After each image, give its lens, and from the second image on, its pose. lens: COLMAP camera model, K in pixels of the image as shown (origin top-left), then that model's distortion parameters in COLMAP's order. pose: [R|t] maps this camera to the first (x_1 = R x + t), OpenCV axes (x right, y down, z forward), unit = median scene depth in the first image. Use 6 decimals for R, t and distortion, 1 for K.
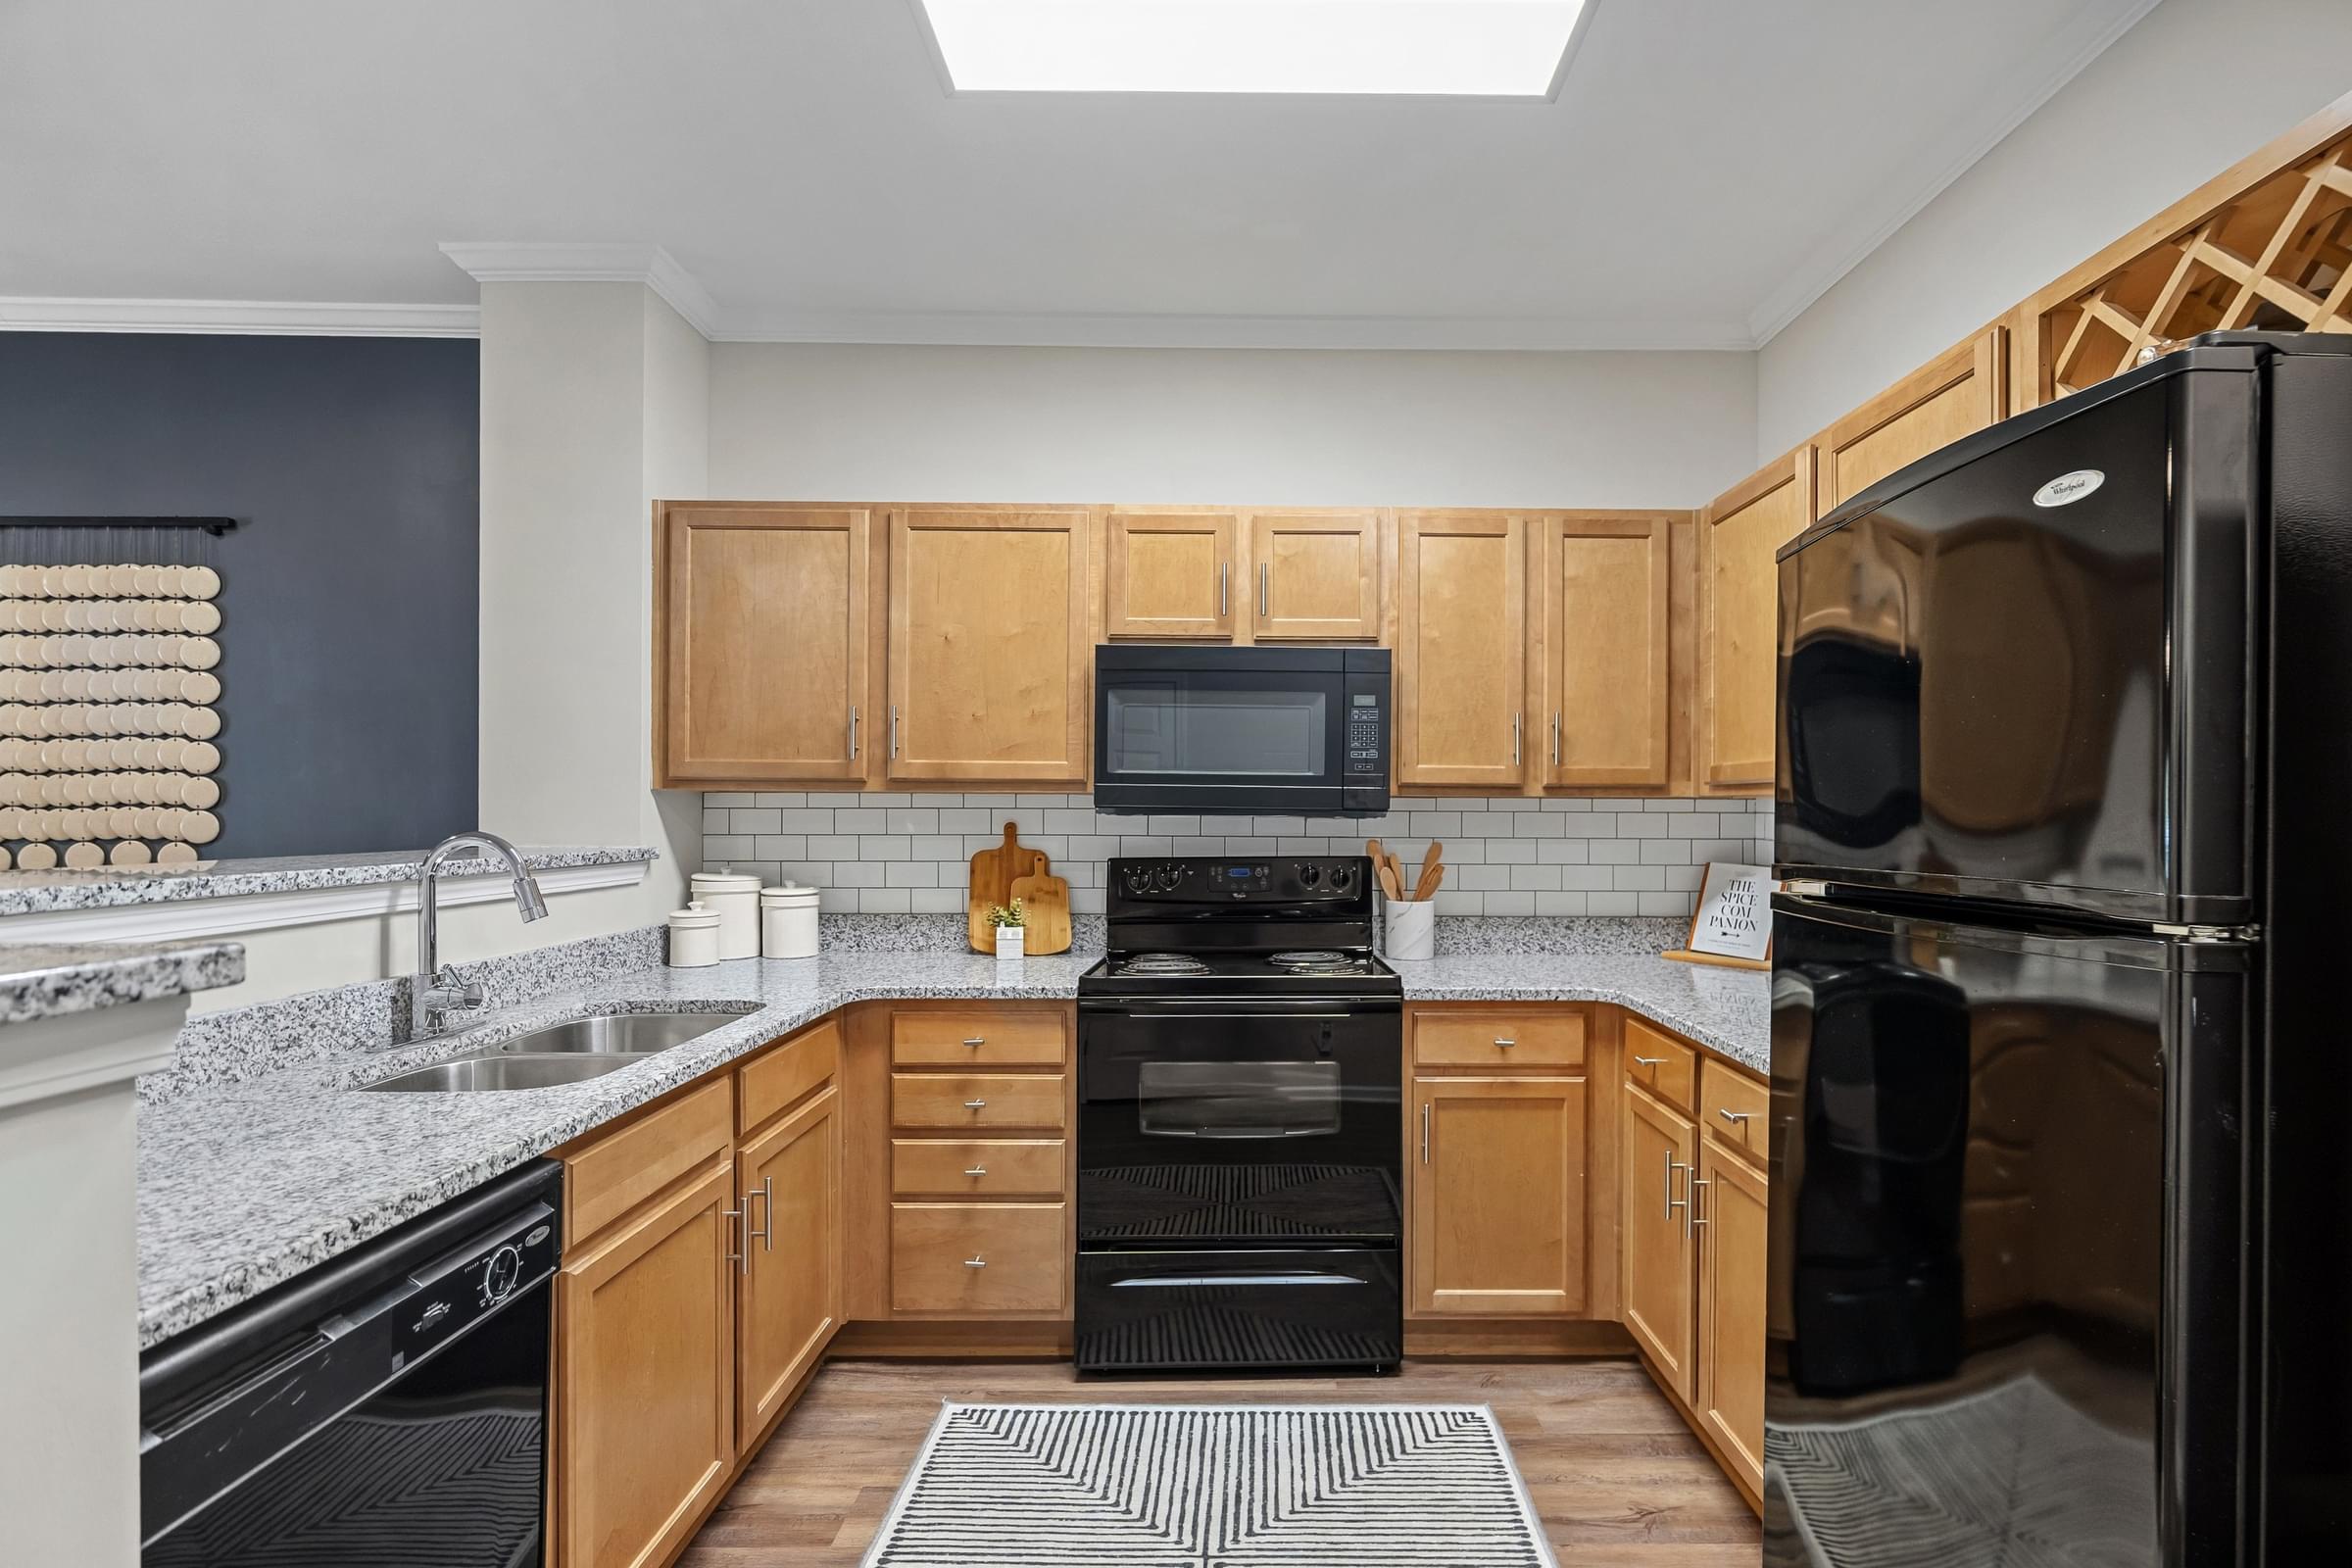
lens RADIAL K [[1113.1, 0, 1229.2], [0, 1113.1, 823.3], [0, 0, 1]] dist [-0.000862, 0.001695]
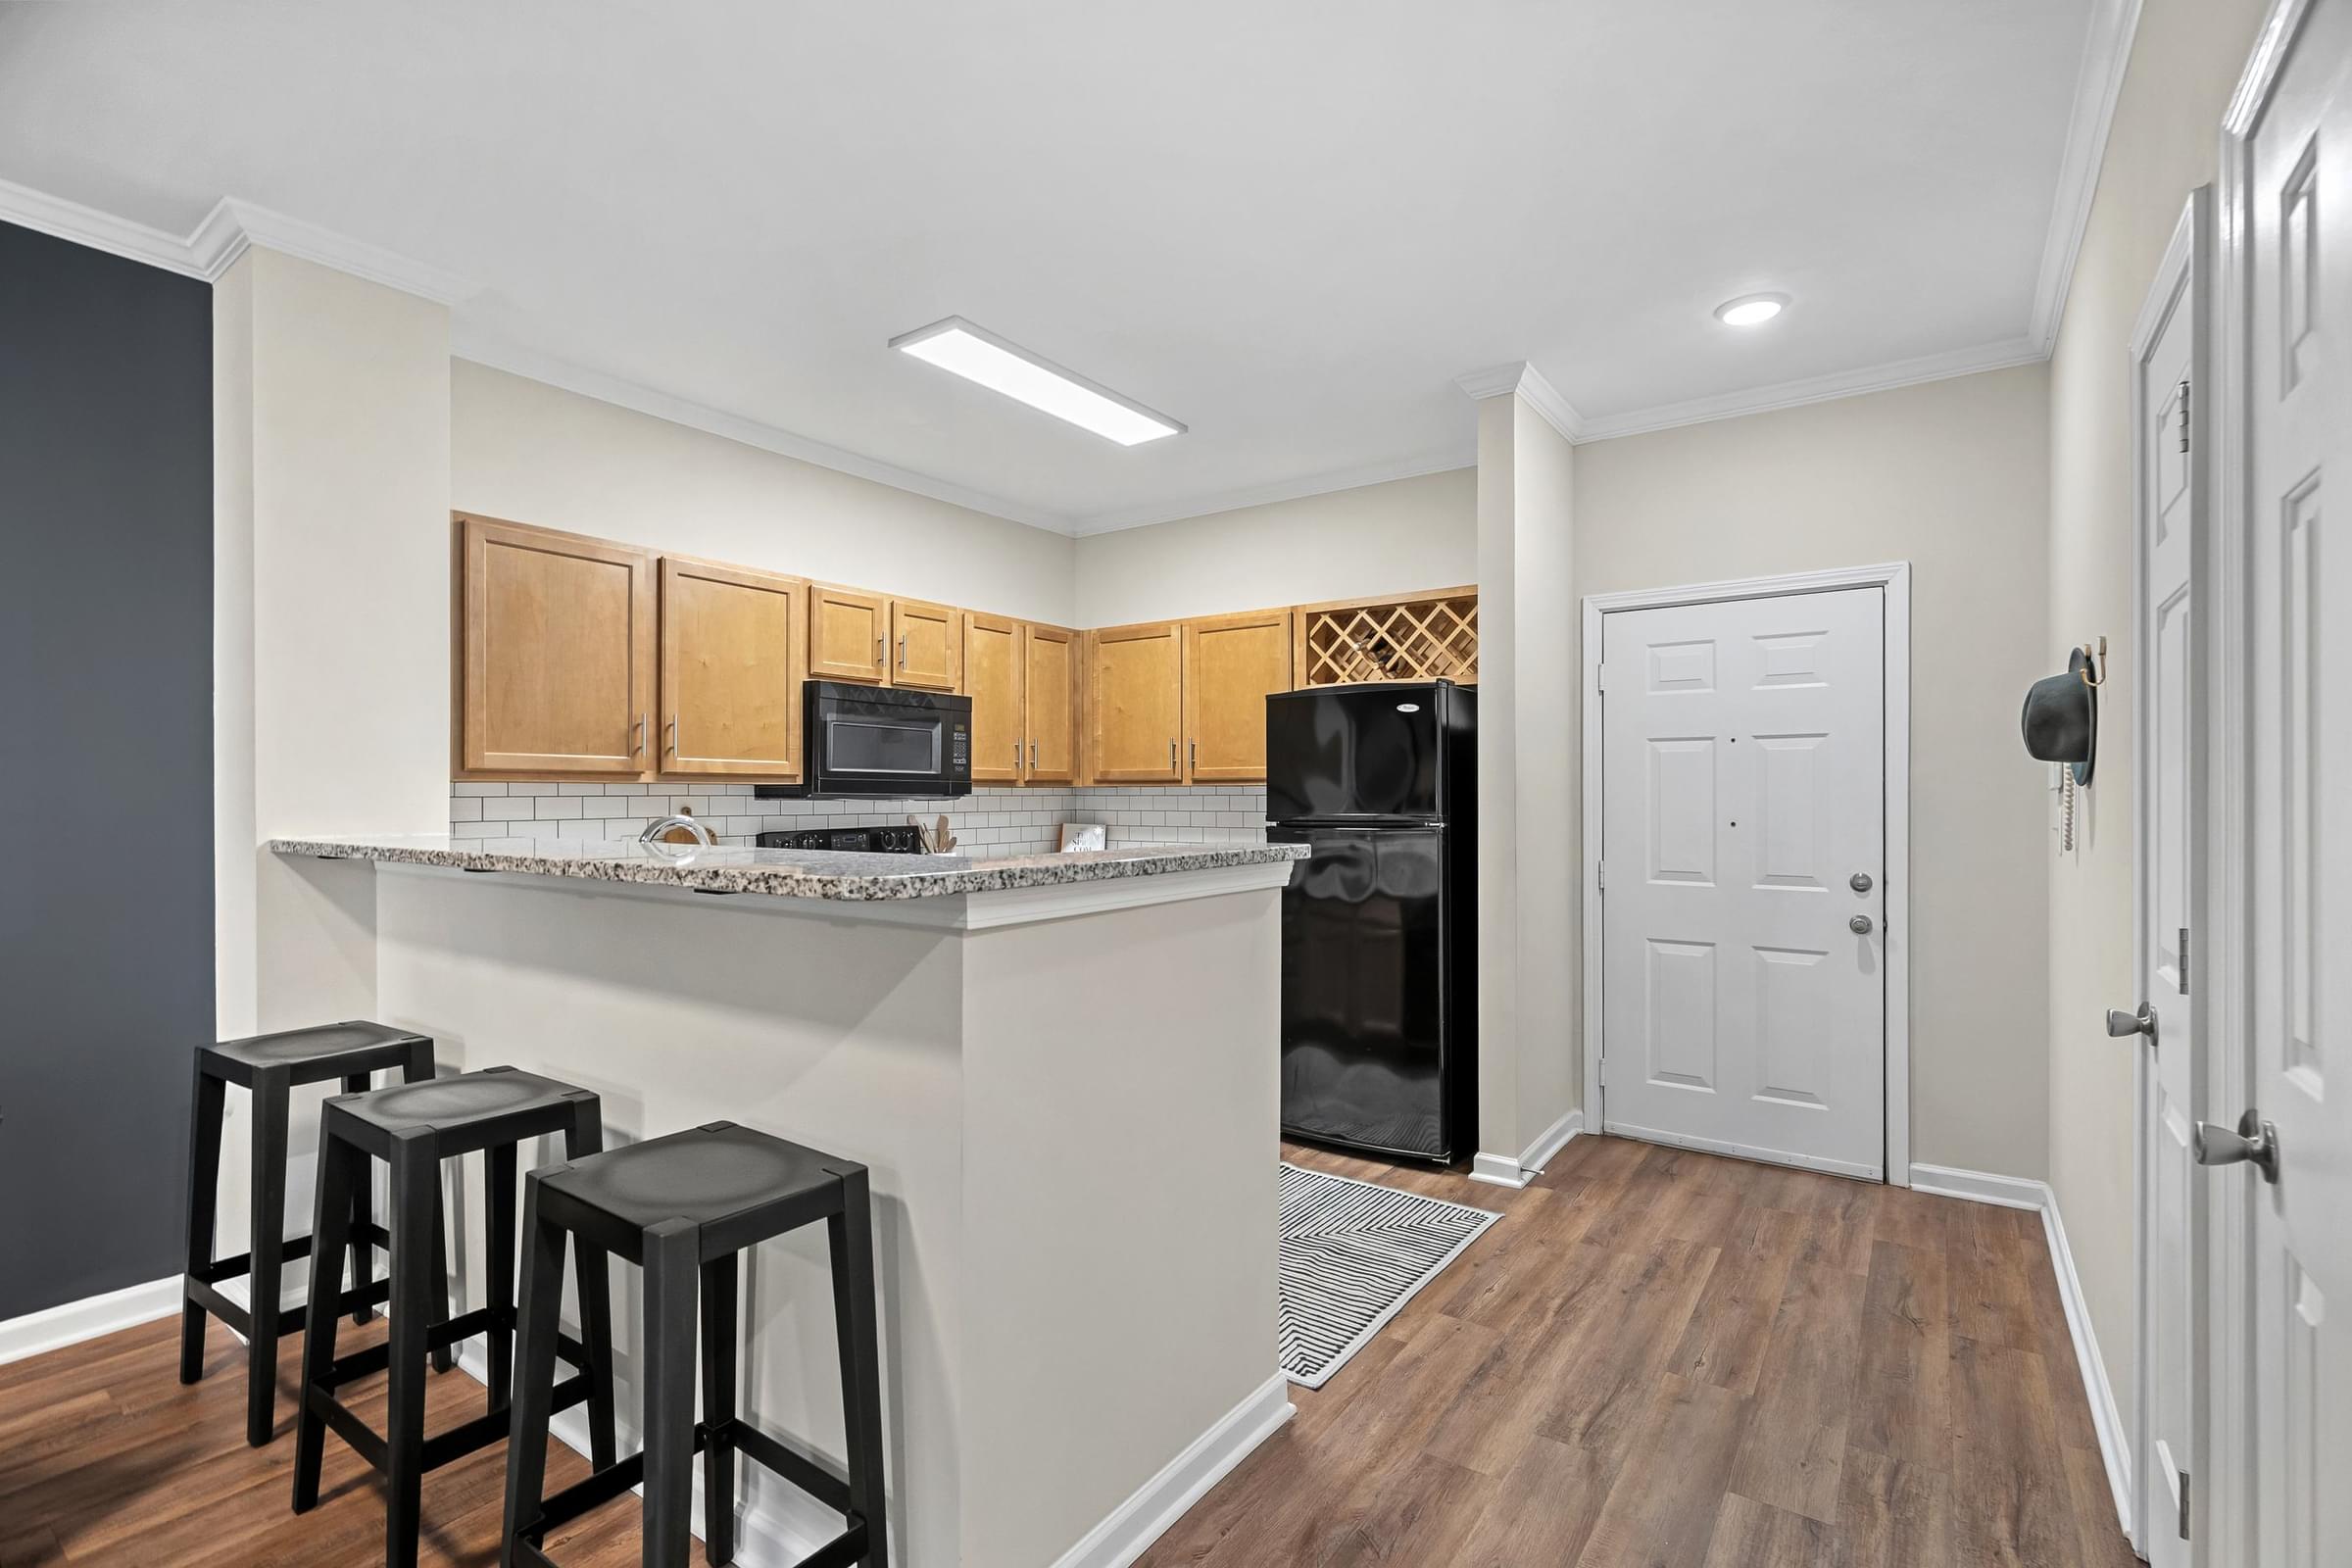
lens RADIAL K [[1086.7, 0, 1193.1], [0, 1086.7, 800.4], [0, 0, 1]] dist [-0.003157, 0.000901]
pose [[0.576814, -0.009977, 0.816814, -0.961675], [0.014756, 0.999890, 0.001793, -0.002598], [-0.816742, 0.011019, 0.576898, -0.185044]]
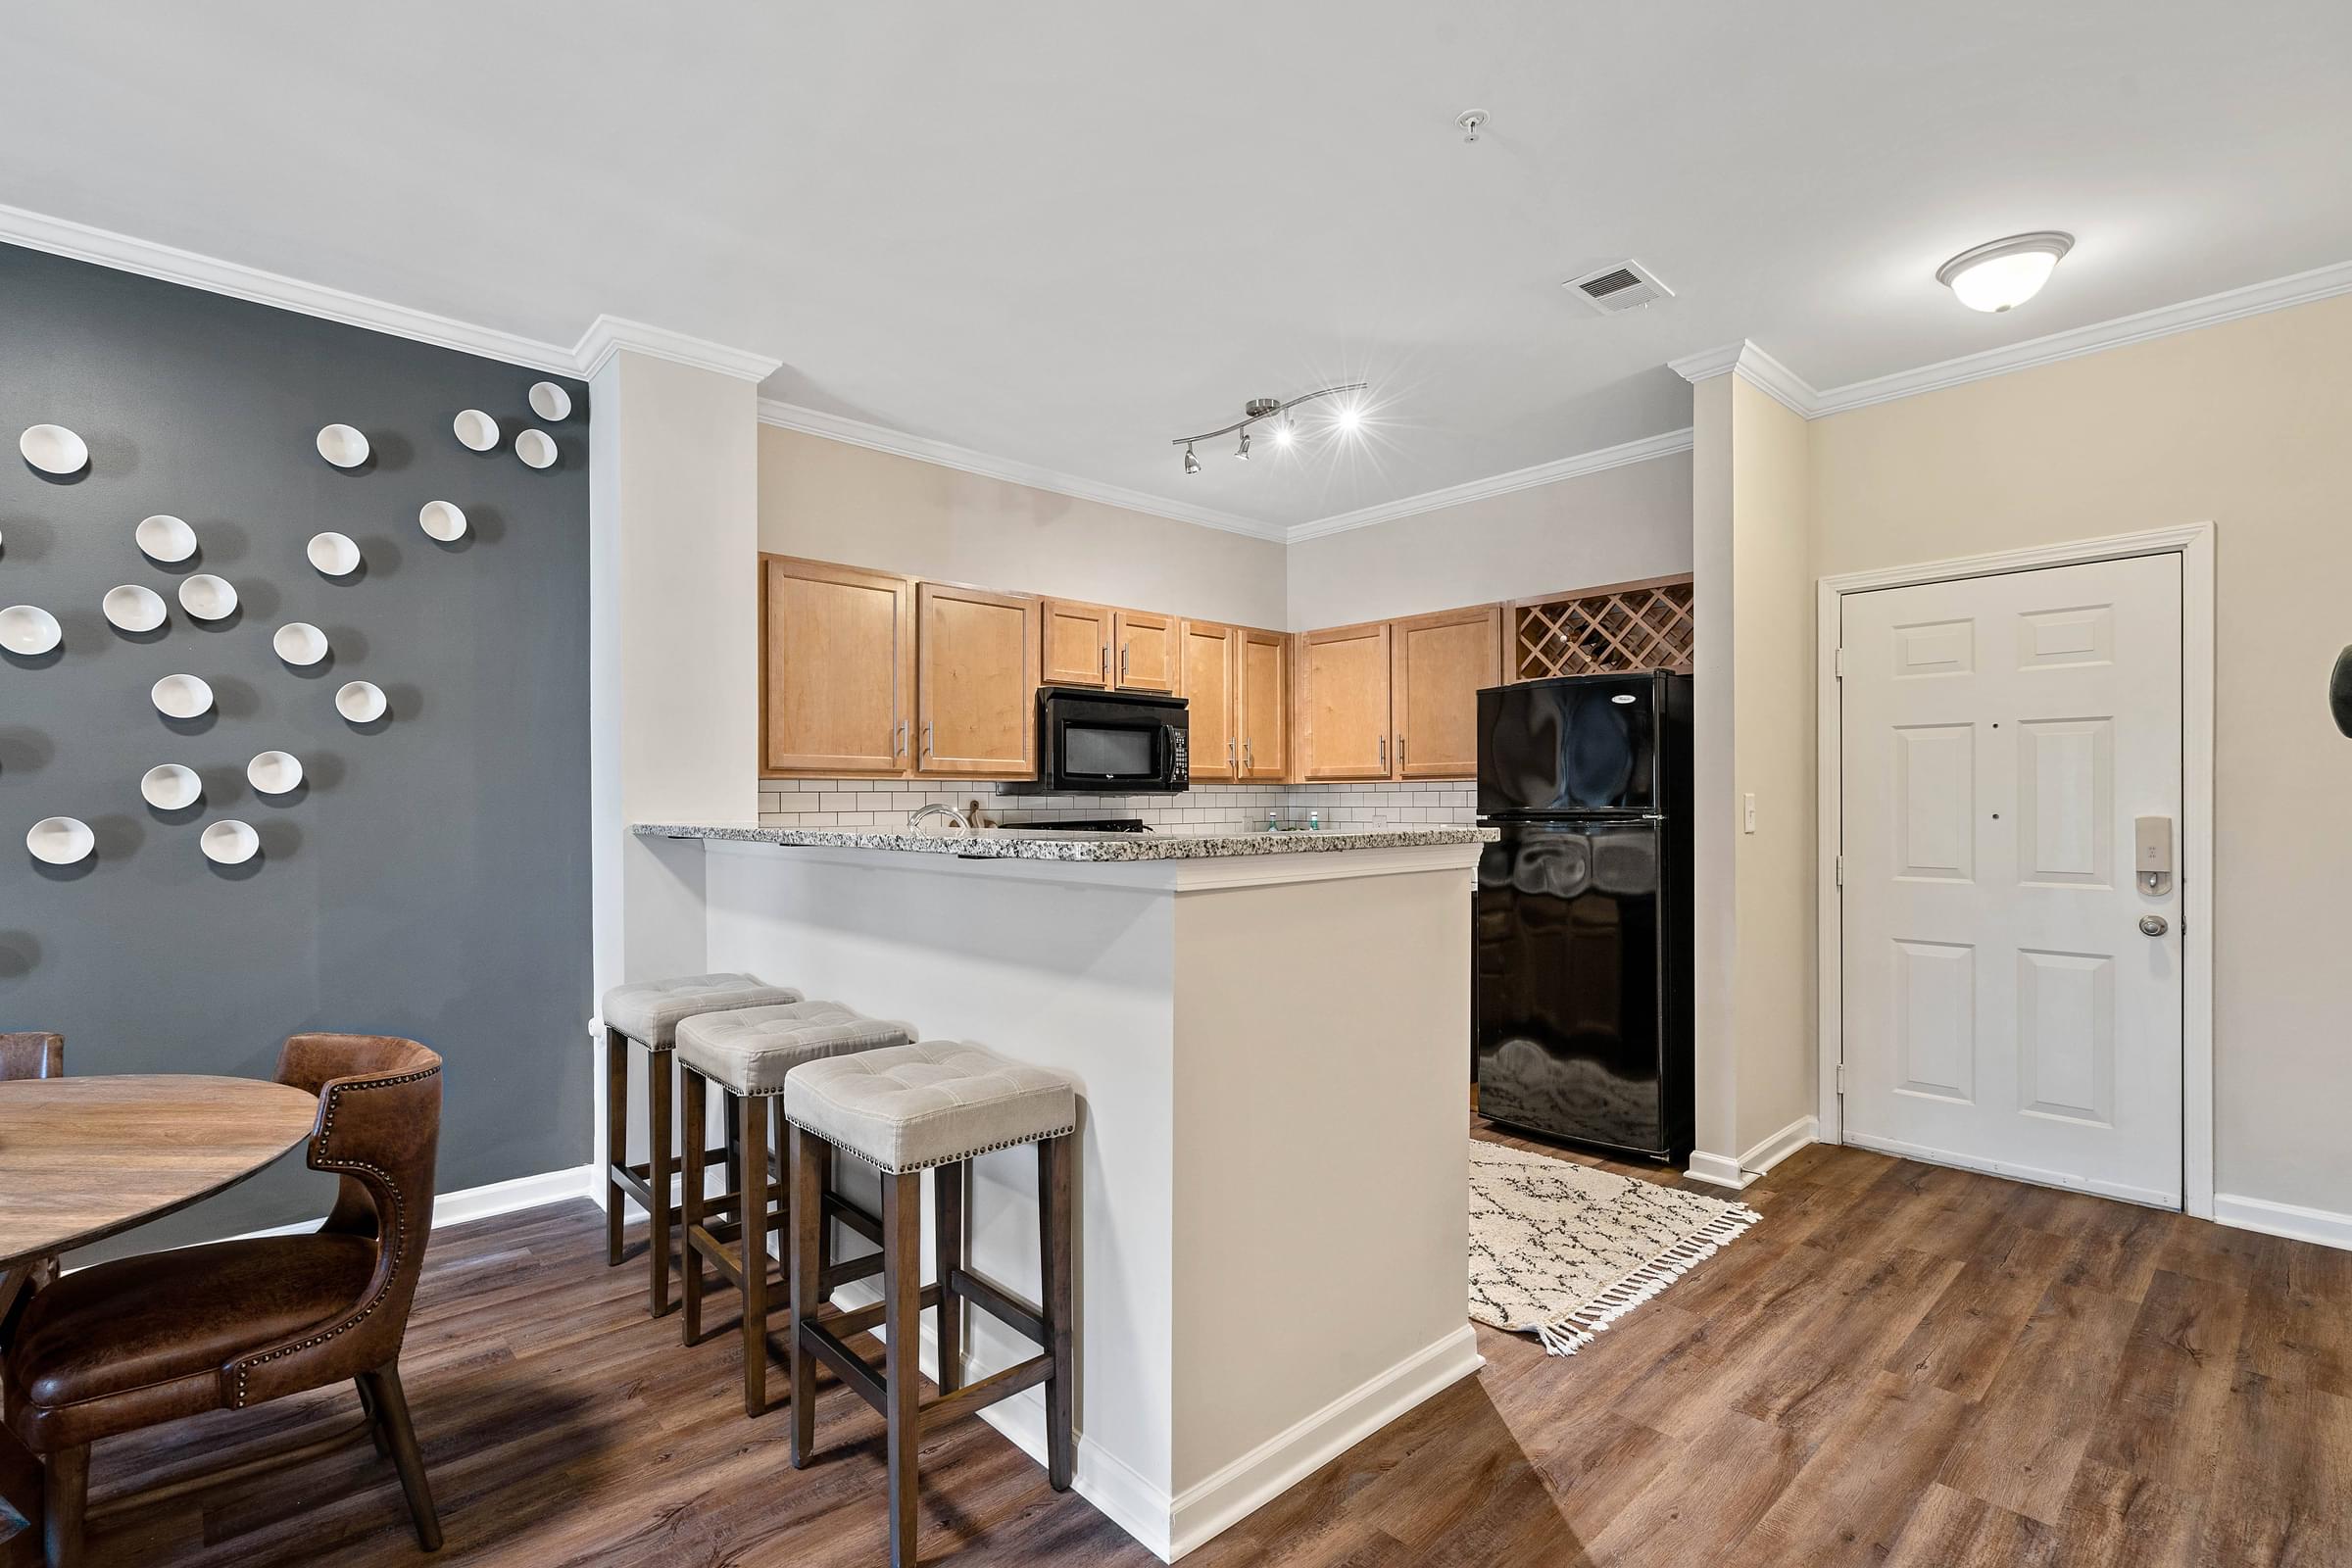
lens RADIAL K [[1113.1, 0, 1179.7], [0, 1113.1, 795.5], [0, 0, 1]] dist [-0.000862, 0.001695]
pose [[0.736798, -0.004959, 0.676095, -1.026495], [0.017789, 0.999769, -0.012054, 0.014238], [-0.675879, 0.020909, 0.736716, -0.265765]]
